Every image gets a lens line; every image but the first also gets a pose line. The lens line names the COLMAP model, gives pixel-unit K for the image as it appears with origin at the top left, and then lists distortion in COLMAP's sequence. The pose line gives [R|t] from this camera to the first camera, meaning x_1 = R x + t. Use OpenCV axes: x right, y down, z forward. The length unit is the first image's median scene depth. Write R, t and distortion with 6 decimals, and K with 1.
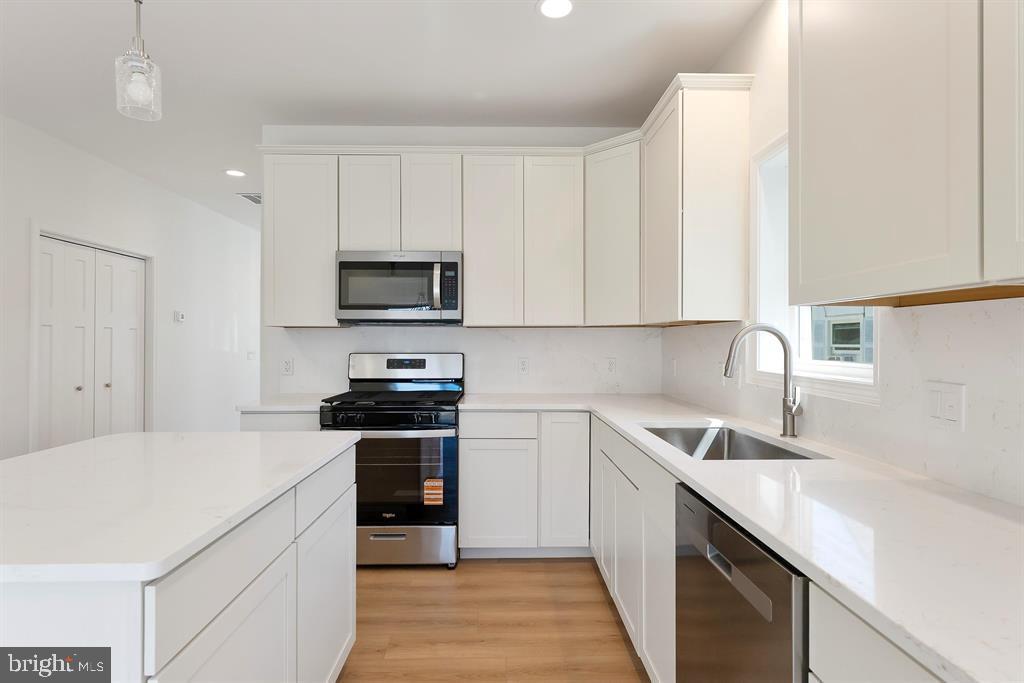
lens RADIAL K [[537.1, 0, 509.8], [0, 537.1, 342.6], [0, 0, 1]] dist [0.004977, -0.001317]
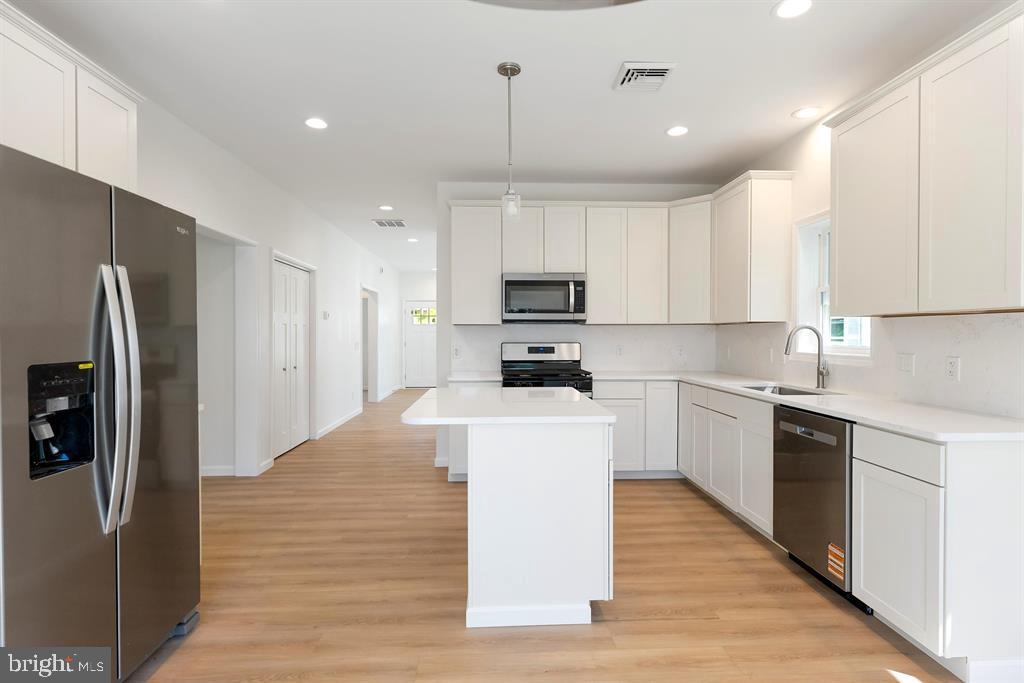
lens RADIAL K [[530.1, 0, 497.1], [0, 530.1, 345.8], [0, 0, 1]] dist [-0.013248, 0.000821]
pose [[0.999970, -0.000484, 0.007699, -0.351230], [0.000329, 0.999797, 0.020166, -0.000864], [-0.007707, -0.020163, 0.999767, -0.455801]]
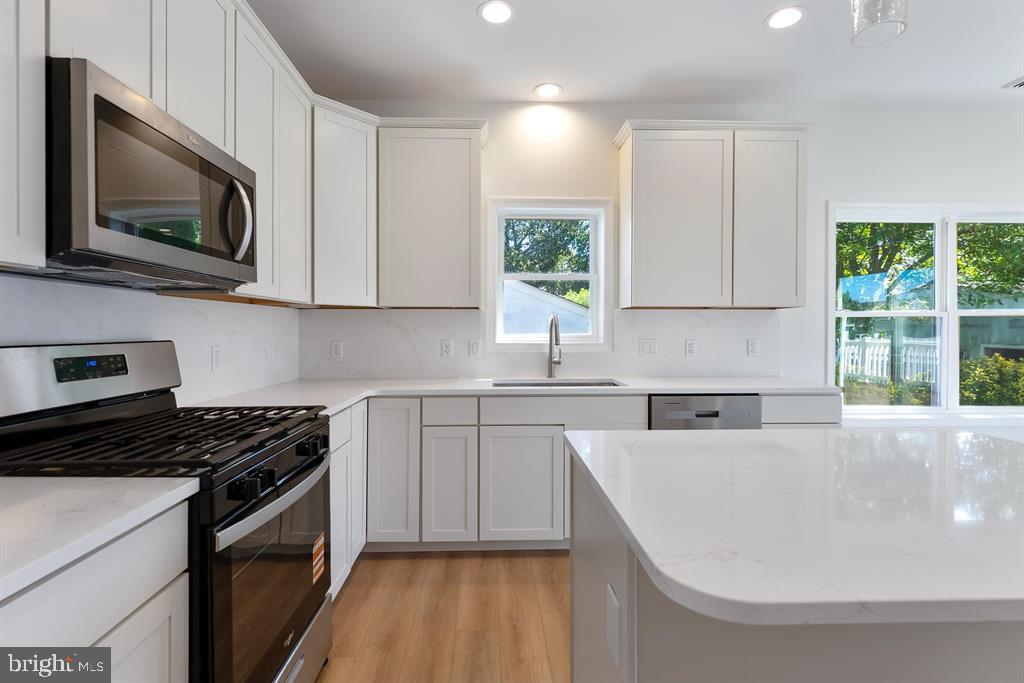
lens RADIAL K [[476.7, 0, 492.9], [0, 476.7, 337.9], [0, 0, 1]] dist [-0.005811, -0.003180]
pose [[-0.024751, -0.014014, 0.999595, -0.640346], [0.003699, 0.999894, 0.014110, 0.012538], [-0.999687, 0.004047, -0.024696, 0.746956]]
